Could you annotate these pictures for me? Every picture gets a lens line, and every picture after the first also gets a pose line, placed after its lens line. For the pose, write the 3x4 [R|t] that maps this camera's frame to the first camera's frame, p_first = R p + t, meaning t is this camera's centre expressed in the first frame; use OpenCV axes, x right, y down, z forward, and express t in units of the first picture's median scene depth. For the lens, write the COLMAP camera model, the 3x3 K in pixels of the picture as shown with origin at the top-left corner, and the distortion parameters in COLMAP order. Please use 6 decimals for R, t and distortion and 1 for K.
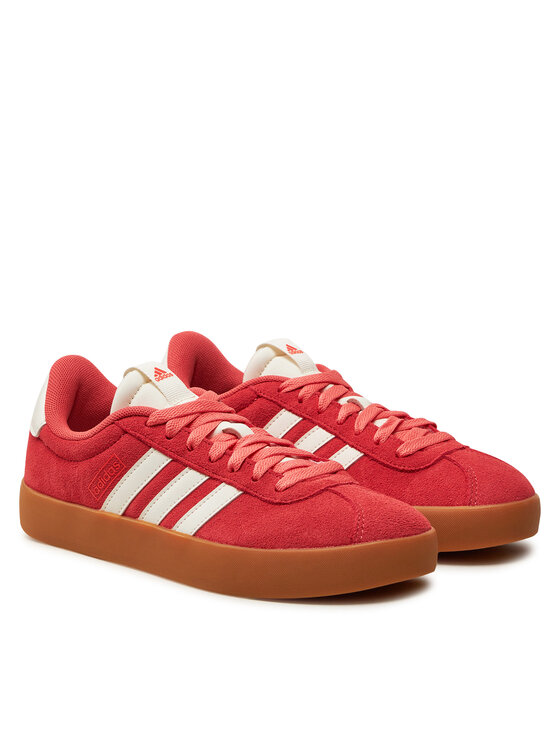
lens RADIAL K [[2189.6, 0, 279.7], [0, 2189.6, 372.1], [0, 0, 1]] dist [0.188953, 0.000000]
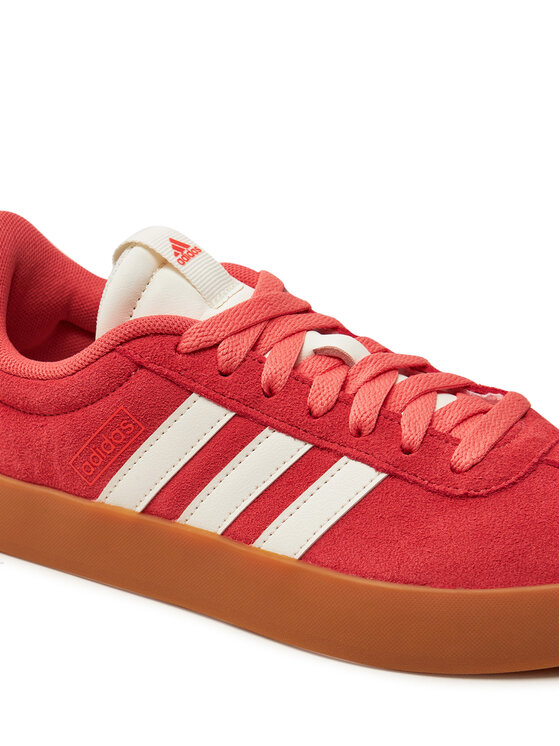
lens RADIAL K [[1645.3, 0, 282.3], [0, 1645.3, 375.6], [0, 0, 1]] dist [-0.031730, 0.000000]
pose [[0.976571, -0.081715, 0.199078, -0.118372], [0.044948, 0.982151, 0.182647, -0.044001], [-0.210450, -0.169420, 0.962813, 0.601133]]
